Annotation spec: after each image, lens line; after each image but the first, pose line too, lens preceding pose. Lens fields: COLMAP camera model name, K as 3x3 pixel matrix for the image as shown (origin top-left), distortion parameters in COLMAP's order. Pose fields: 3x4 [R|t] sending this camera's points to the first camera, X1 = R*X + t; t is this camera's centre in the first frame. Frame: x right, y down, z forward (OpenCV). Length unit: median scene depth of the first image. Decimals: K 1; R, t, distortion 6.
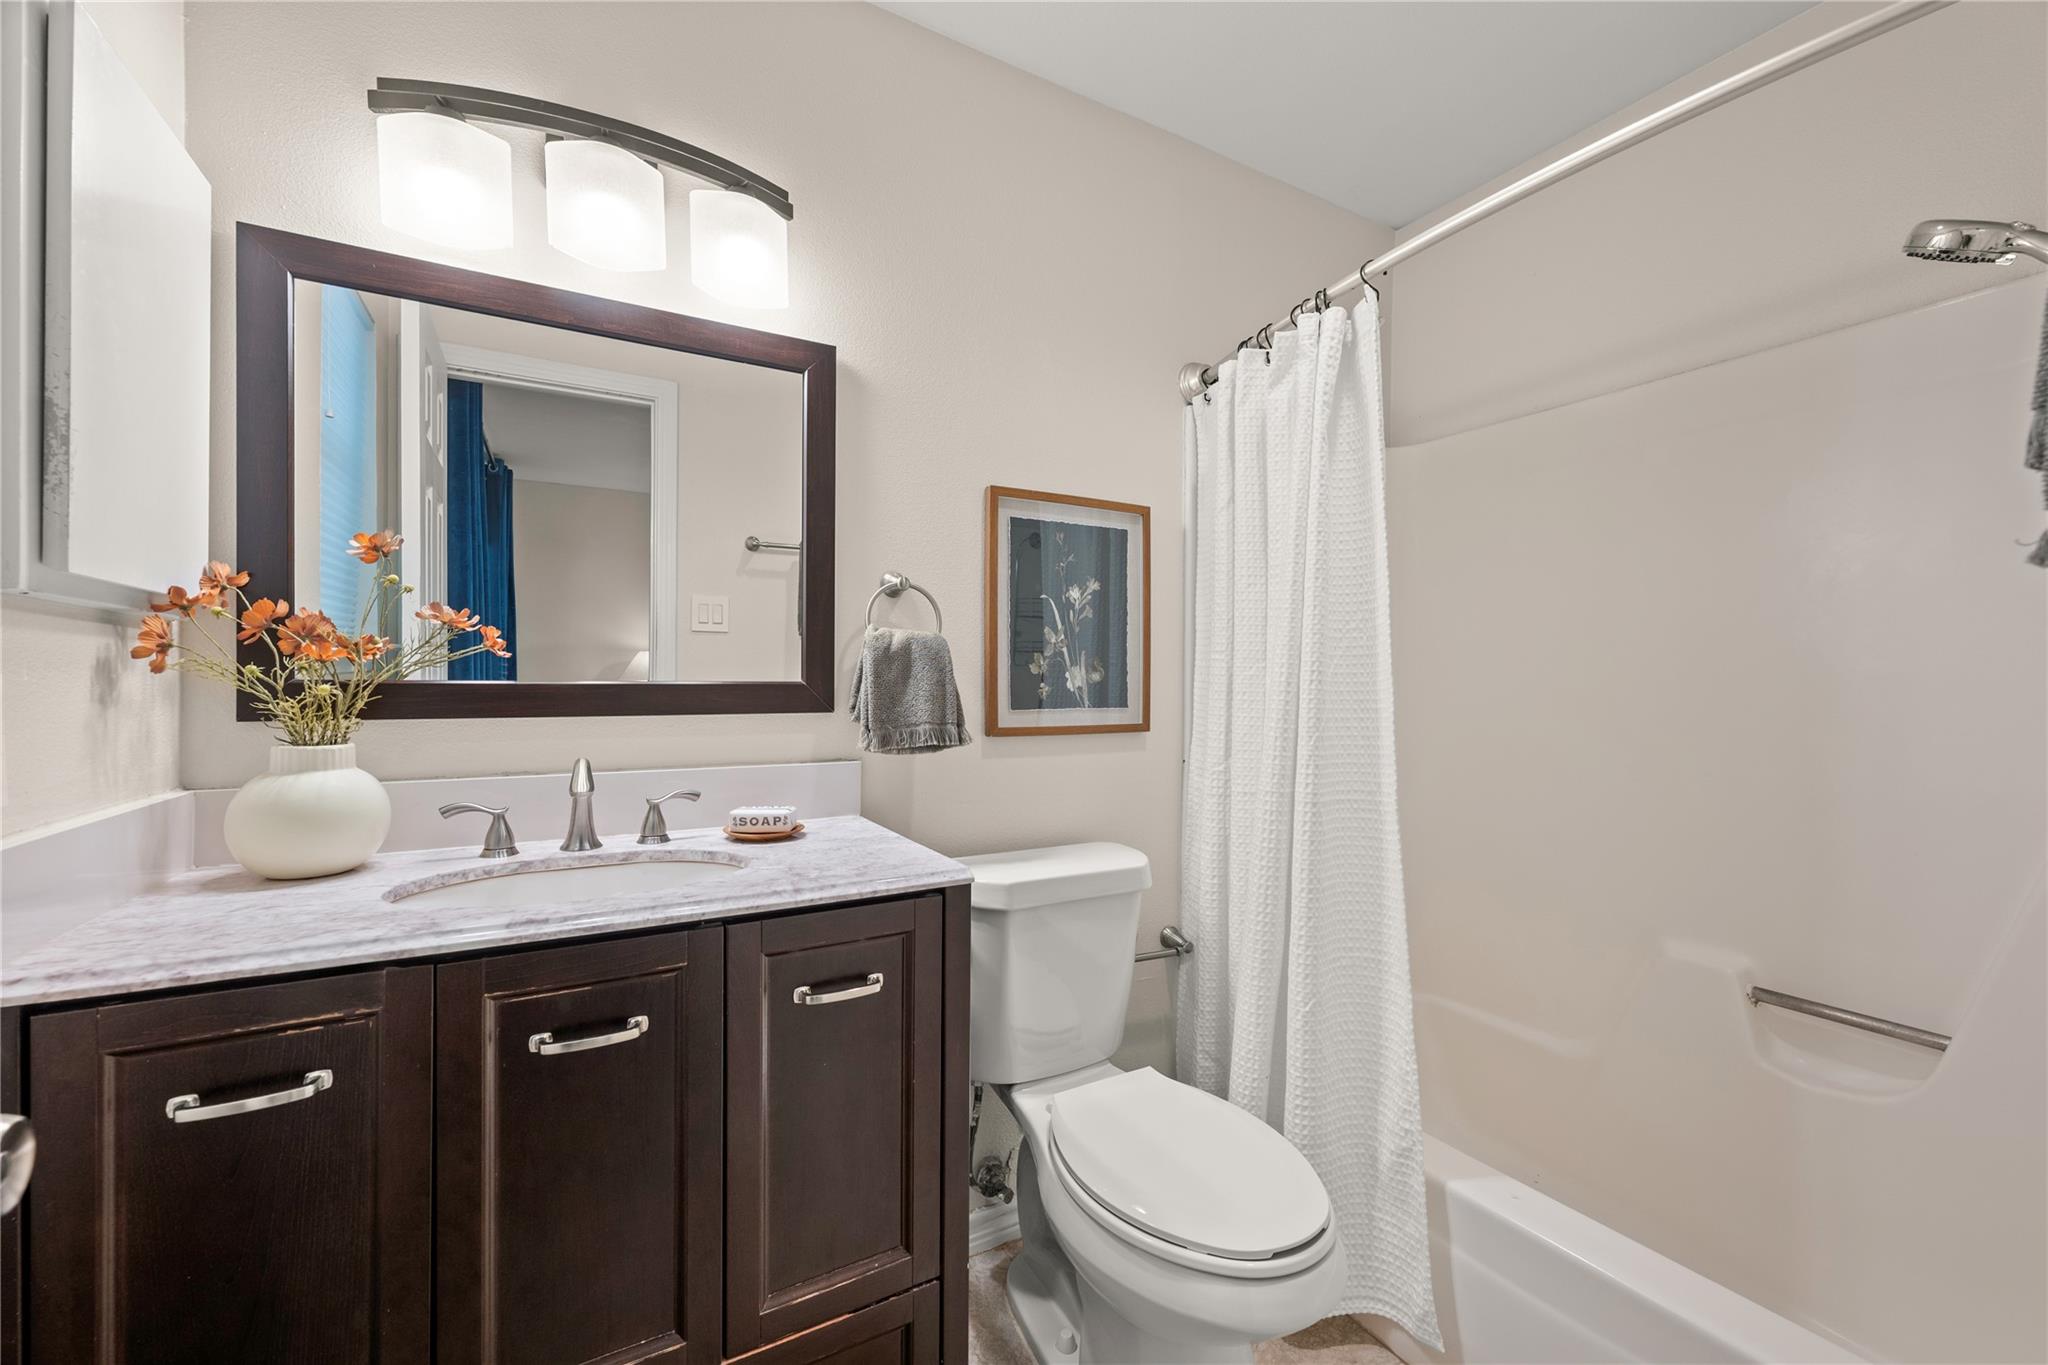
lens RADIAL K [[815.5, 0, 1022.5], [0, 815.5, 685.1], [0, 0, 1]] dist [-0.000896, 0.000175]
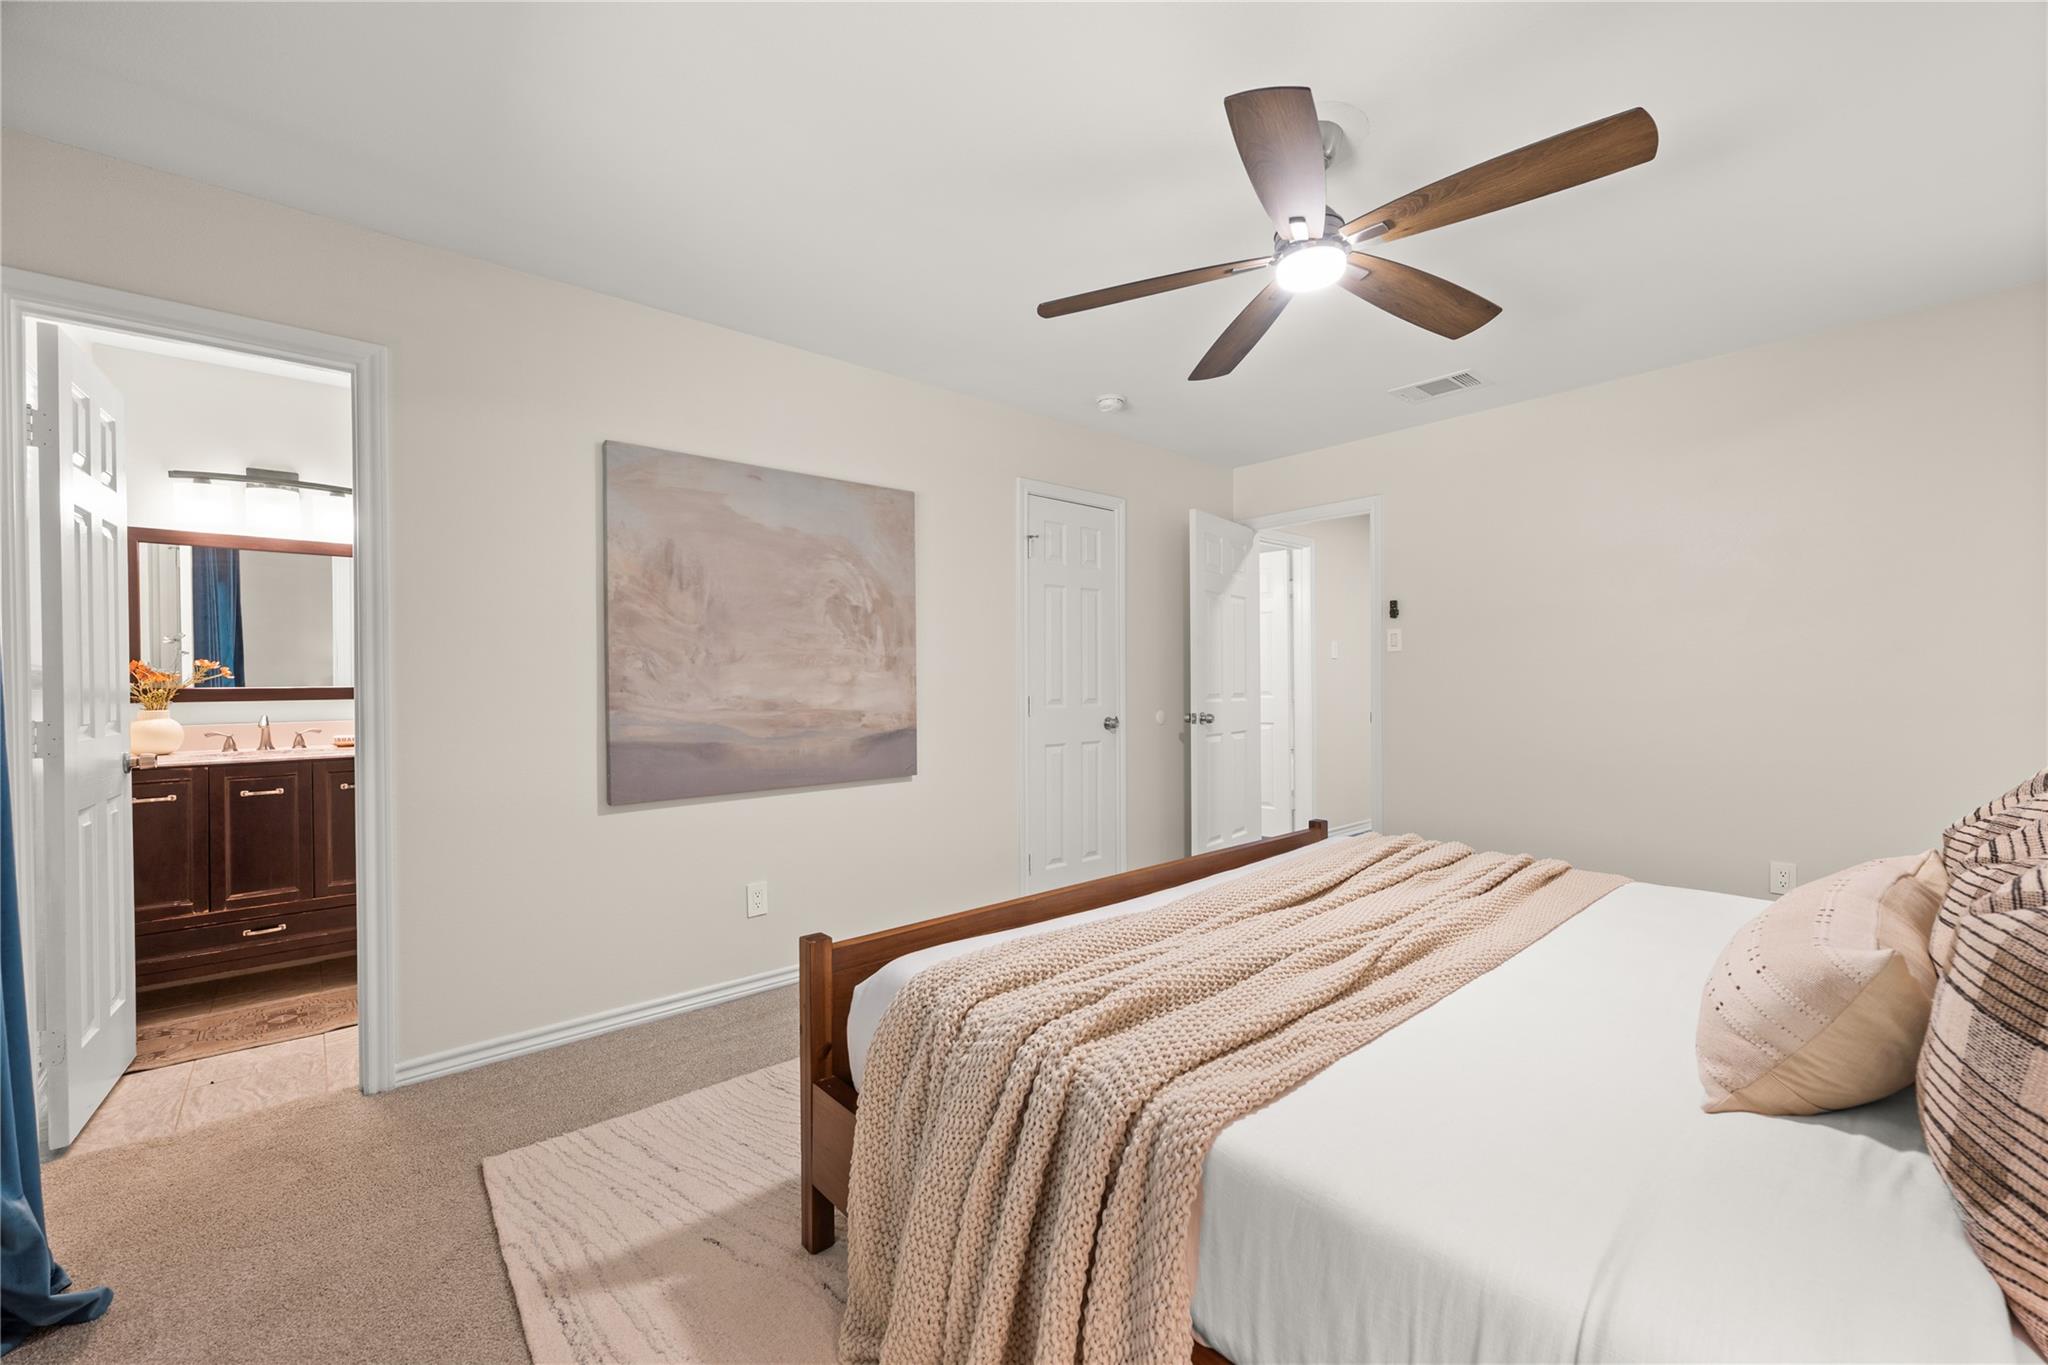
lens RADIAL K [[815.5, 0, 1022.5], [0, 815.5, 685.1], [0, 0, 1]] dist [-0.000896, 0.000175]
pose [[0.979956, -0.021808, 0.198016, 1.527310], [0.020726, 0.999757, 0.007535, 0.022034], [-0.198133, -0.003280, 0.980170, -2.357940]]
